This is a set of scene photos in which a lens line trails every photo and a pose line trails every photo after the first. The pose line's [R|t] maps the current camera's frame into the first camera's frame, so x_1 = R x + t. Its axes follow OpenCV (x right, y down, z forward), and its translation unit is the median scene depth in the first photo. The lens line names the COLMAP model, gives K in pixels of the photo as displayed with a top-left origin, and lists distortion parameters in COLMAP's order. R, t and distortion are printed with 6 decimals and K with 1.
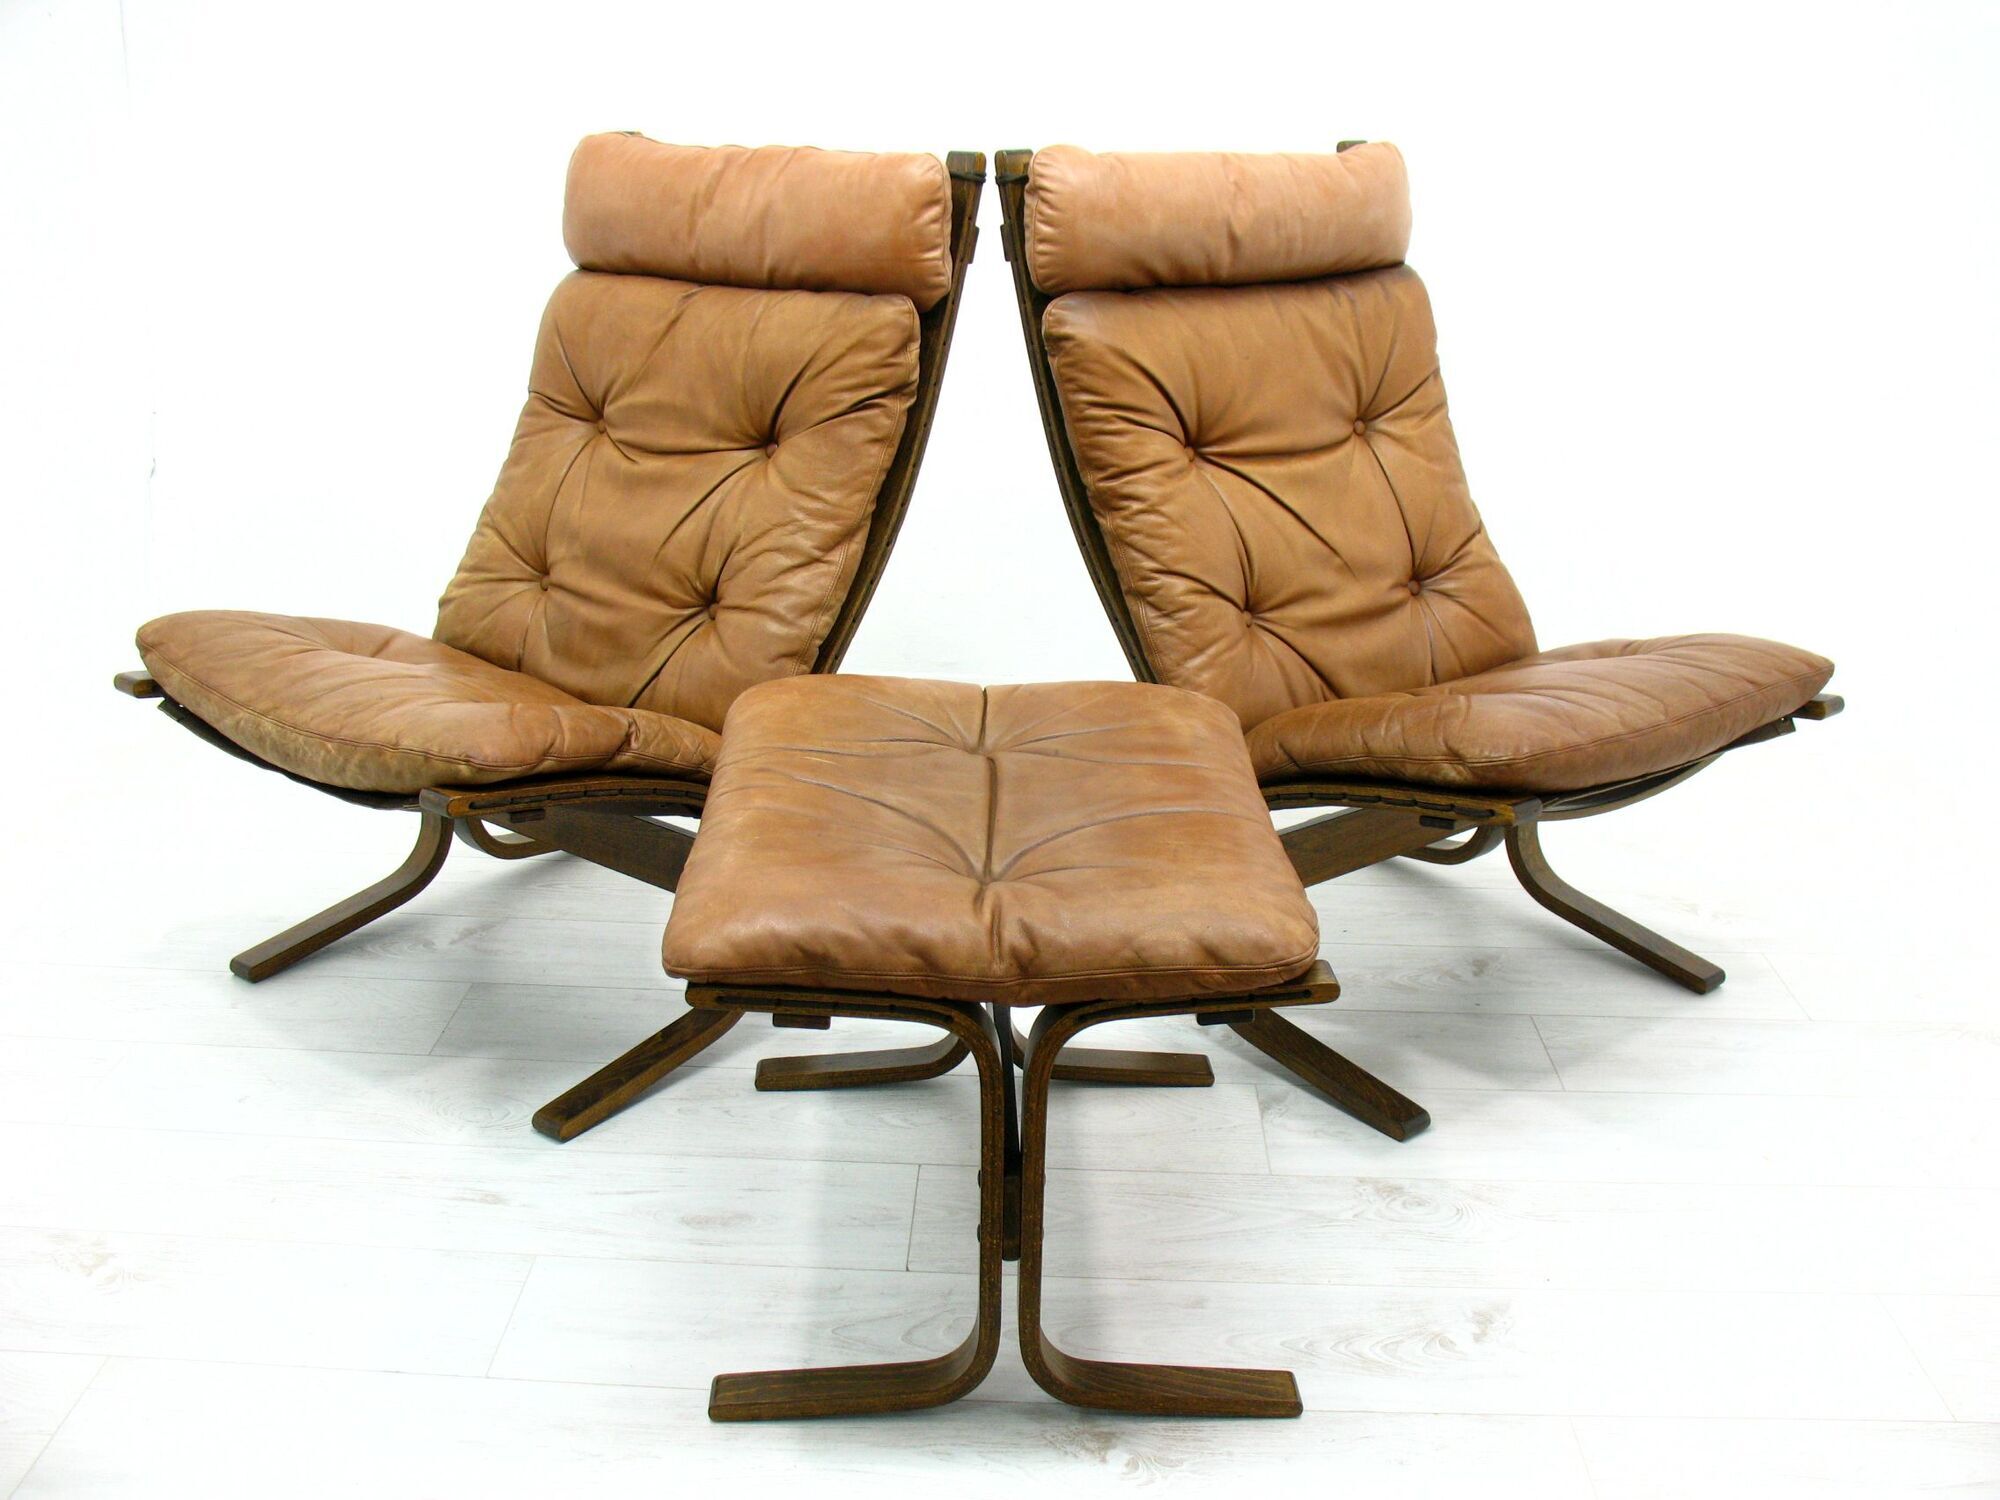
lens RADIAL K [[2070.5, 0, 967.1], [0, 2070.5, 788.6], [0, 0, 1]] dist [-0.192080, 0.240236]
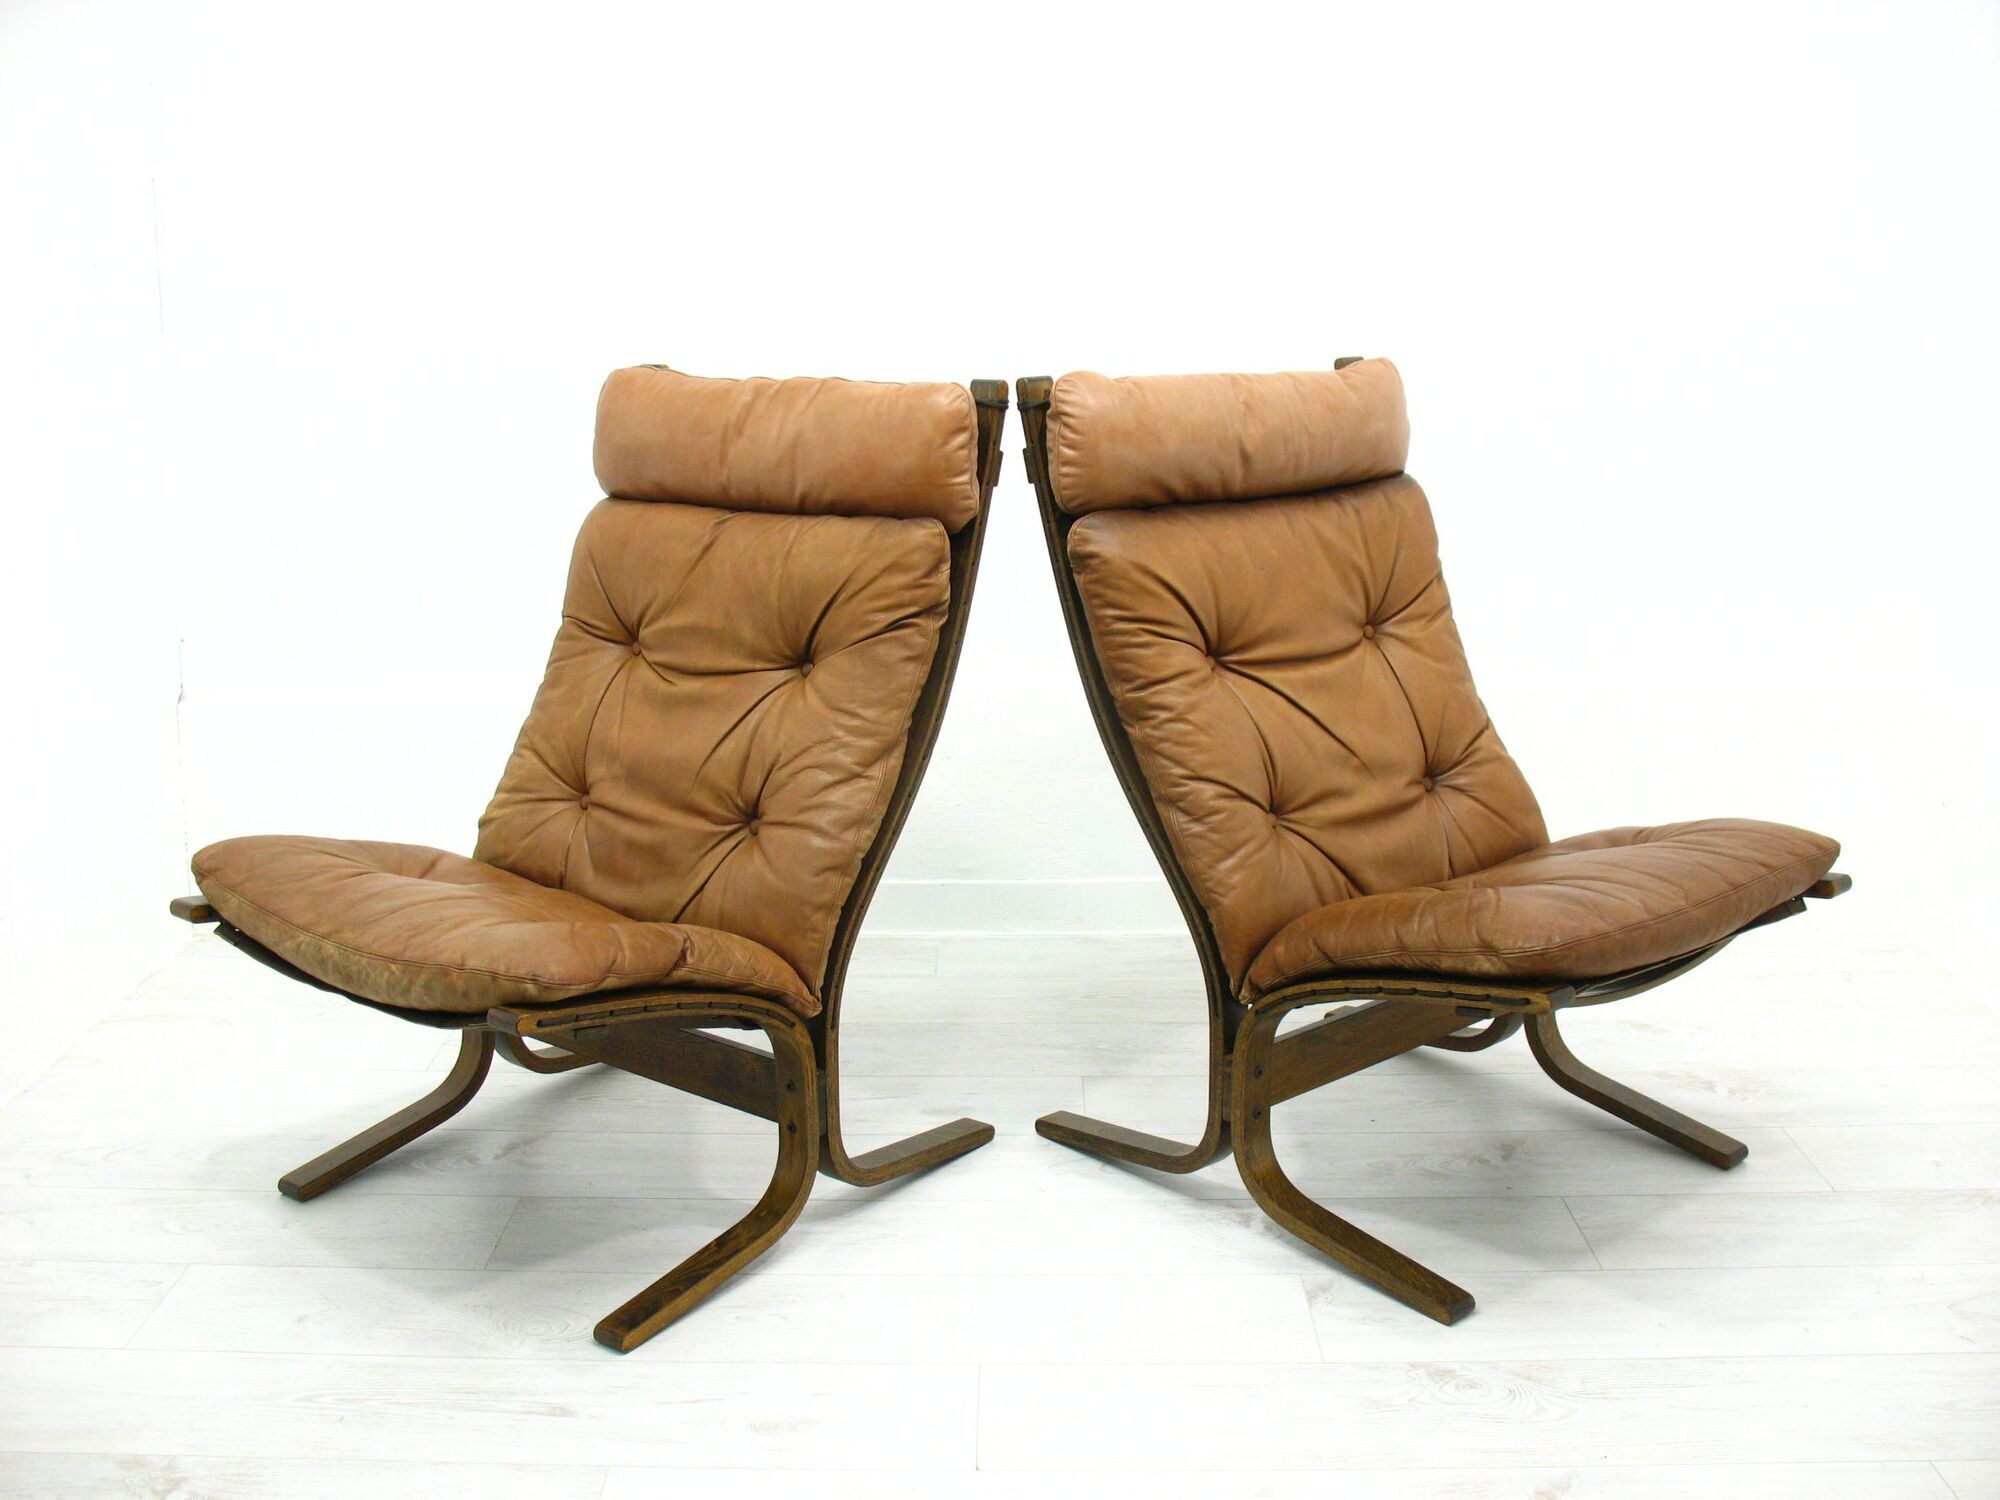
lens RADIAL K [[2070.5, 0, 967.1], [0, 2070.5, 788.6], [0, 0, 1]] dist [-0.192080, 0.240236]
pose [[0.999497, -0.026541, 0.017349, -0.034842], [0.028076, 0.995056, -0.095260, -0.004057], [-0.014735, 0.095699, 0.995301, -0.028302]]
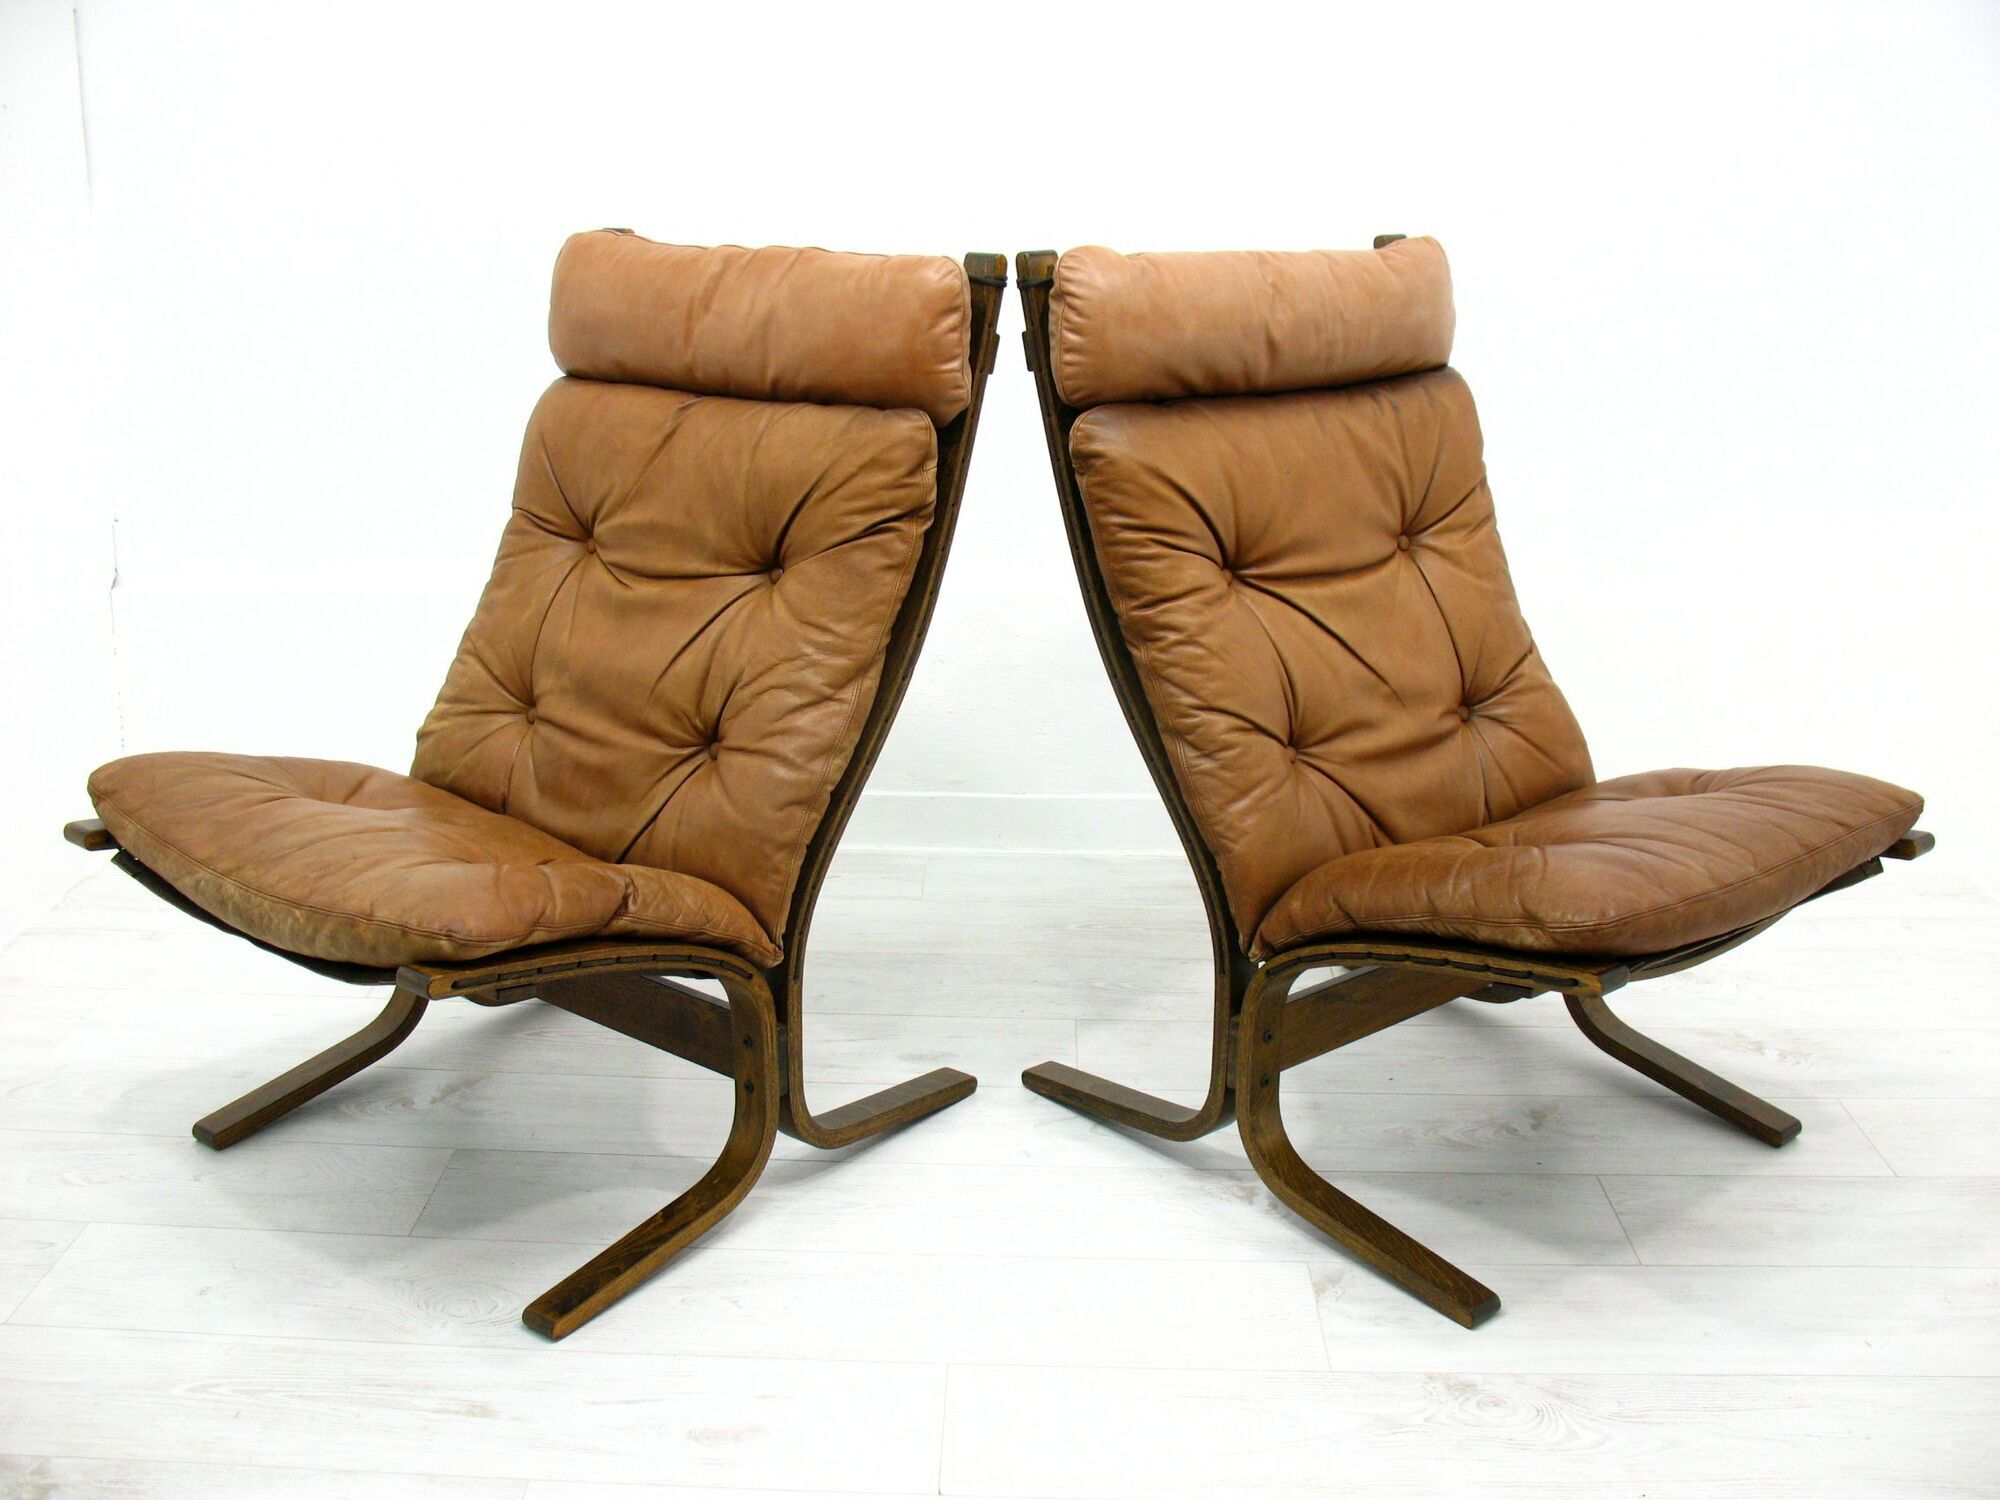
lens RADIAL K [[2070.5, 0, 967.1], [0, 2070.5, 788.6], [0, 0, 1]] dist [-0.192080, 0.240236]
pose [[0.999929, -0.007090, 0.009545, -0.019020], [0.007374, 0.999523, -0.030003, -0.040757], [-0.009328, 0.030072, 0.999504, 0.075544]]
